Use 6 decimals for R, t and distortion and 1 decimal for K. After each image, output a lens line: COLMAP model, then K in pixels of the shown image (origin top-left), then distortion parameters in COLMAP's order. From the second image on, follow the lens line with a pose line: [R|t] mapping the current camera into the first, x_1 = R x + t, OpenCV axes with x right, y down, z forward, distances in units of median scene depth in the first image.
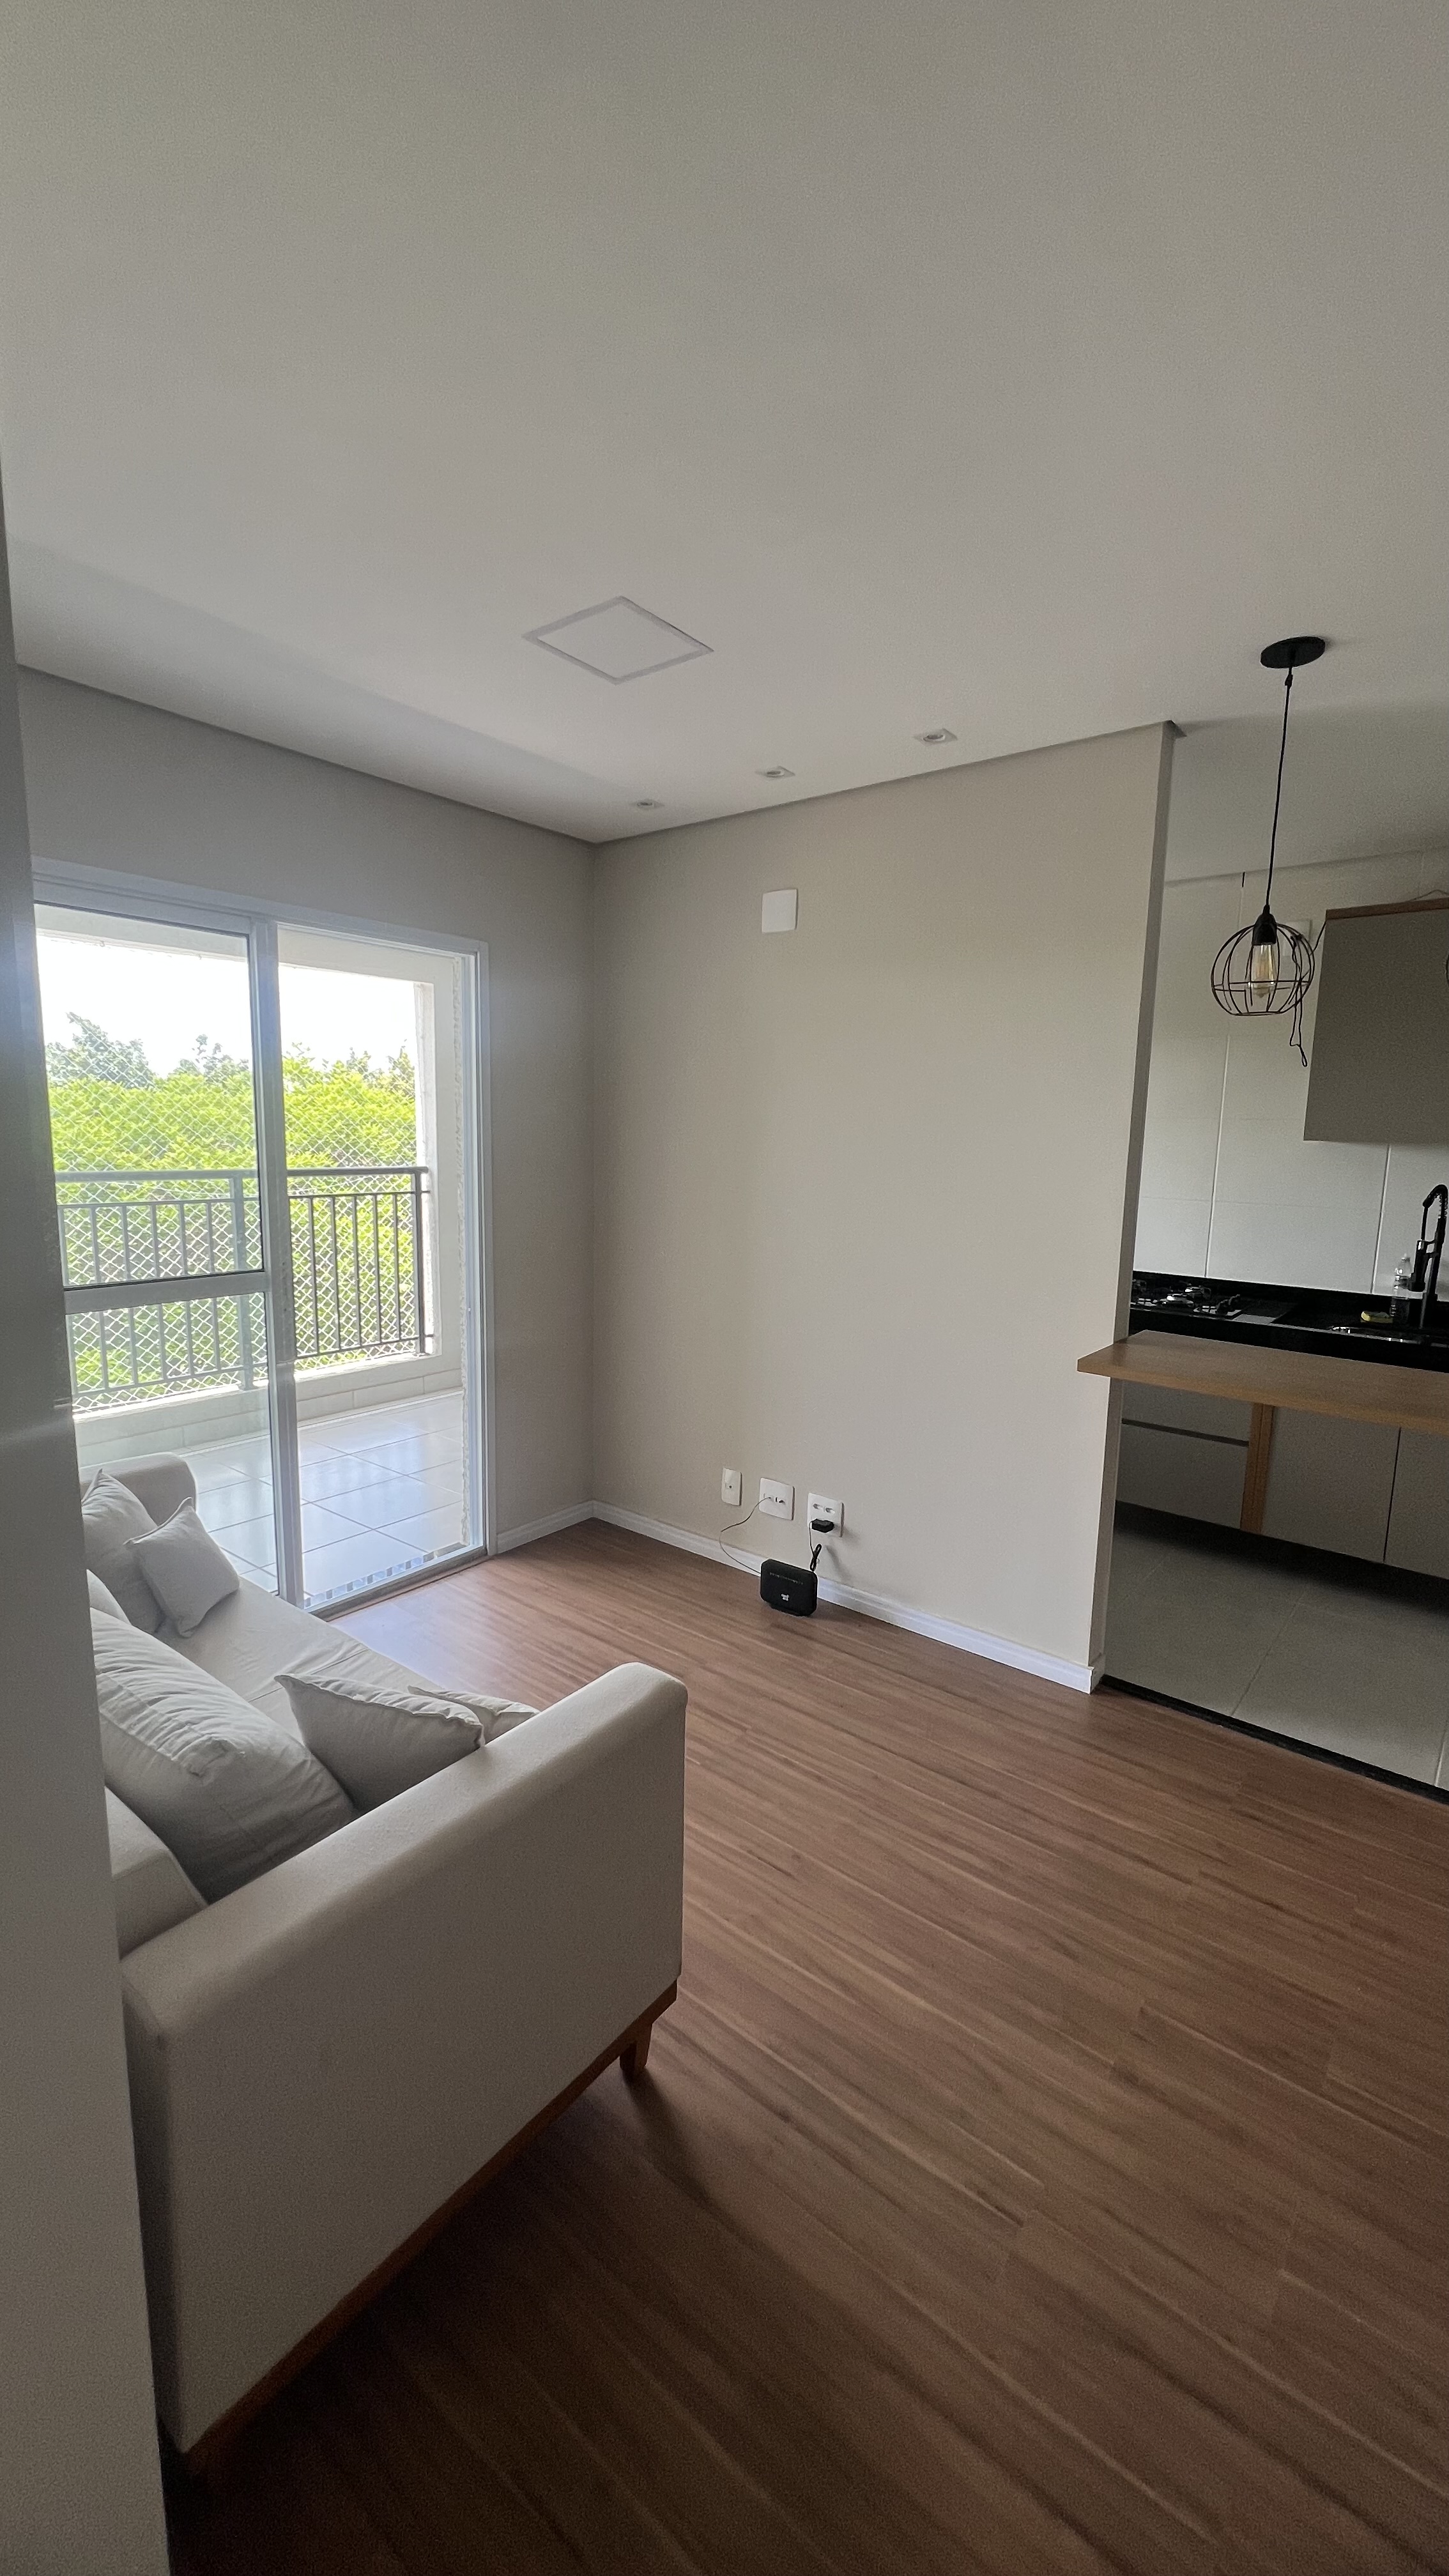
lens RADIAL K [[1036.8, 0, 708.7], [0, 1036.8, 1282.4], [0, 0, 1]] dist [-0.004511, -0.000152]
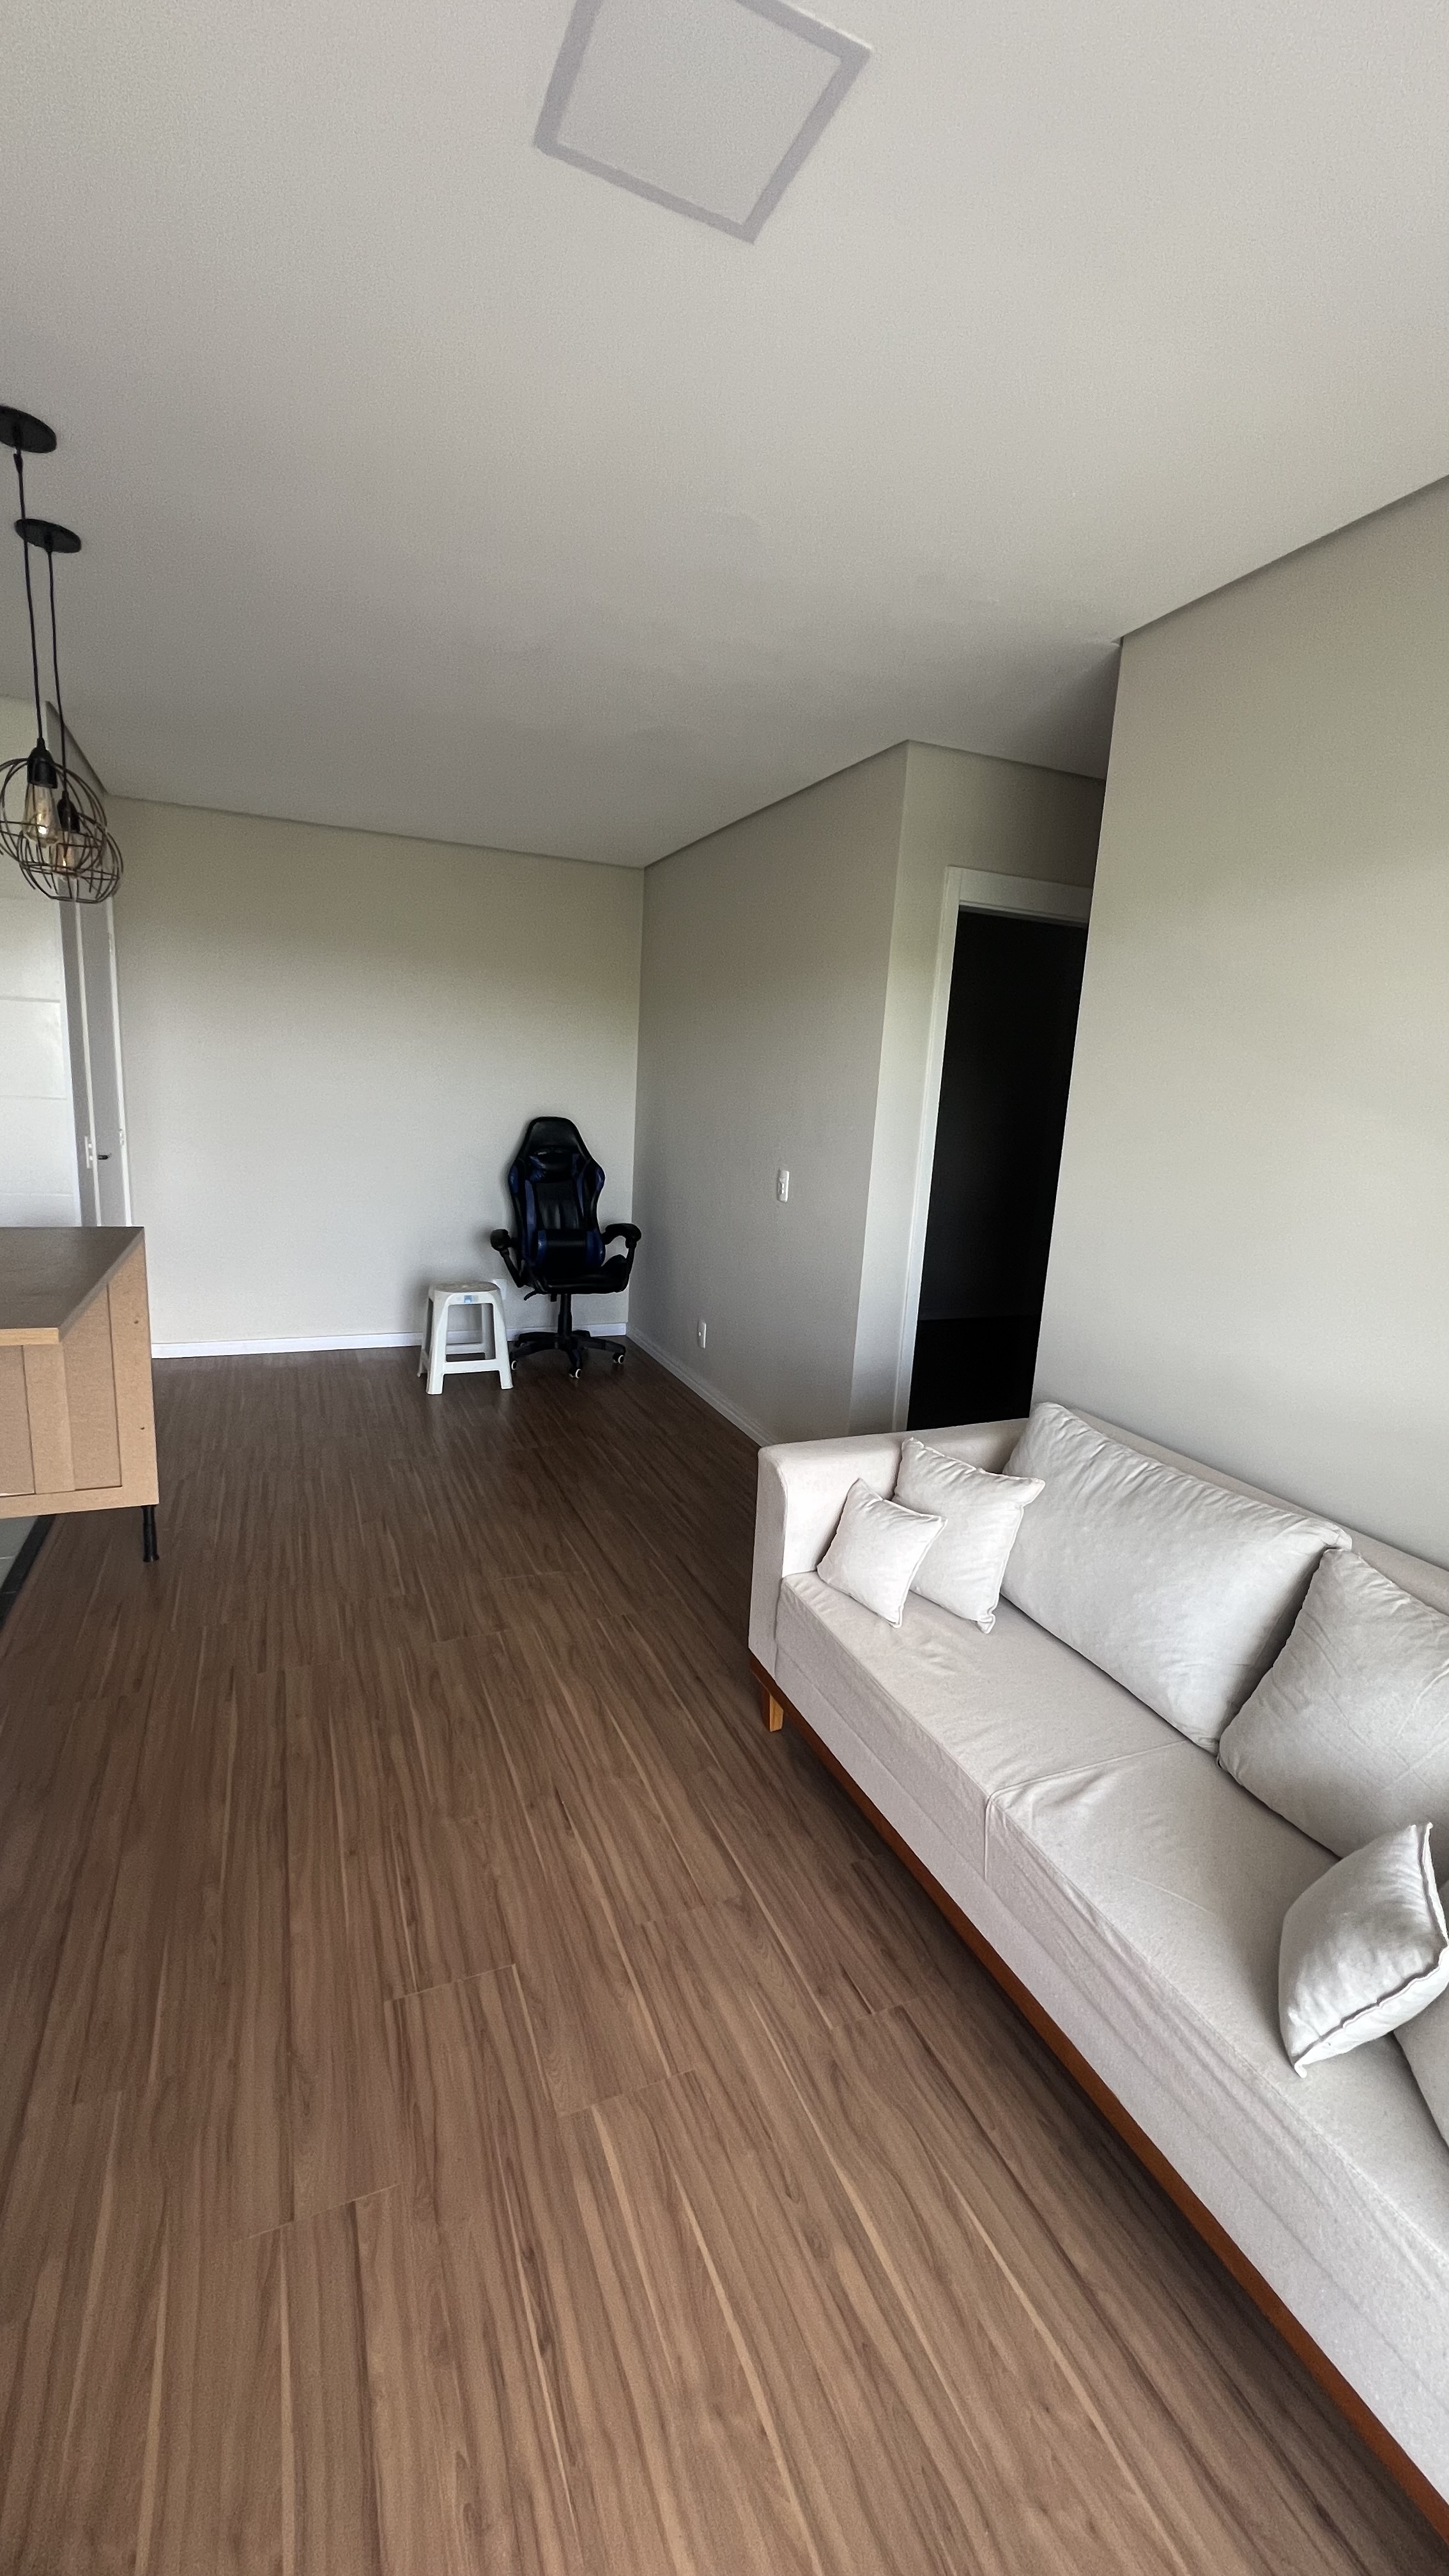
lens RADIAL K [[1036.8, 0, 720.5], [0, 1036.8, 1285.4], [0, 0, 1]] dist [-0.004511, -0.000152]
pose [[-0.886631, -0.160765, 0.433635, -0.407908], [-0.008837, 0.943354, 0.331669, -0.225749], [-0.462392, 0.290236, -0.837828, 1.568874]]
